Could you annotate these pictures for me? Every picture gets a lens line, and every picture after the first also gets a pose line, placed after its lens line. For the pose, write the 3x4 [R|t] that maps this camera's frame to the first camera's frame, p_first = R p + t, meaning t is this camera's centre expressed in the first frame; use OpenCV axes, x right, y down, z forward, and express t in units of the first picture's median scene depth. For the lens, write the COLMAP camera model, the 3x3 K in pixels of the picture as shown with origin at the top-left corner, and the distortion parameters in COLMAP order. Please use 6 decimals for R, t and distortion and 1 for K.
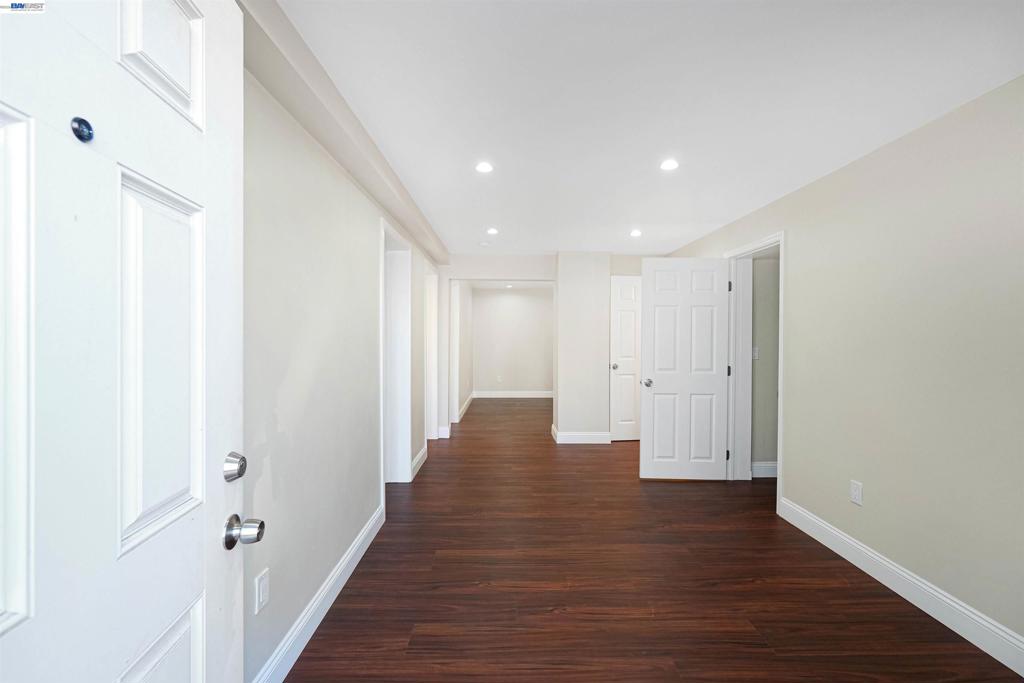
lens RADIAL K [[446.8, 0, 516.2], [0, 446.8, 341.1], [0, 0, 1]] dist [-0.006447, 0.003094]
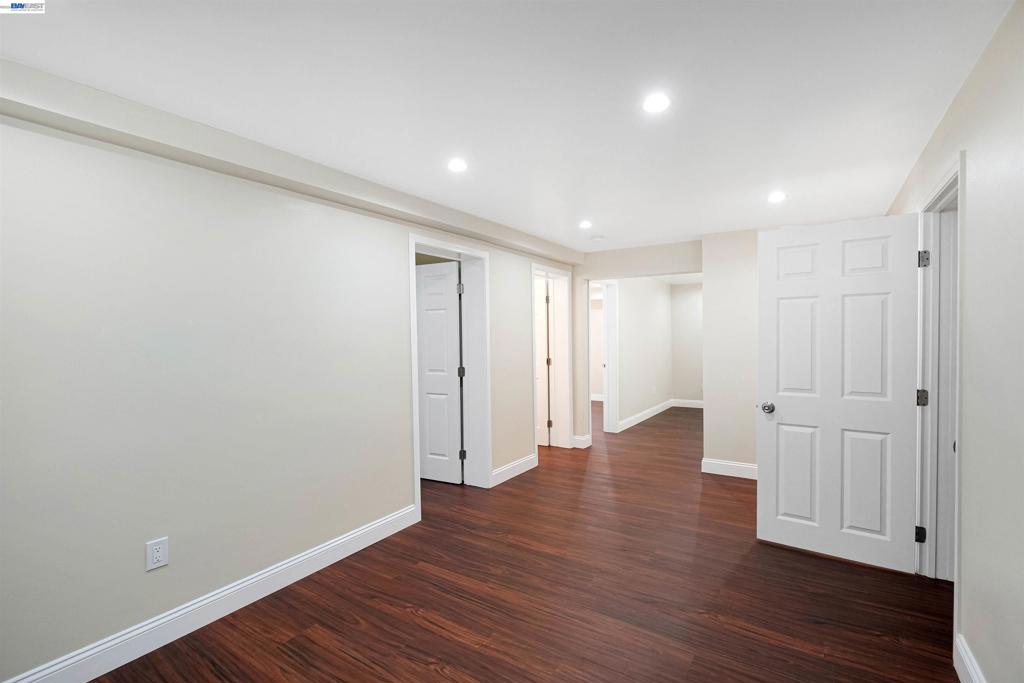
lens RADIAL K [[446.8, 0, 513.7], [0, 446.8, 346.1], [0, 0, 1]] dist [-0.006447, 0.003094]
pose [[0.829596, -0.002325, -0.558359, 0.477984], [0.009377, 0.999908, 0.009770, -0.020713], [0.558285, -0.013341, 0.829542, 0.248351]]
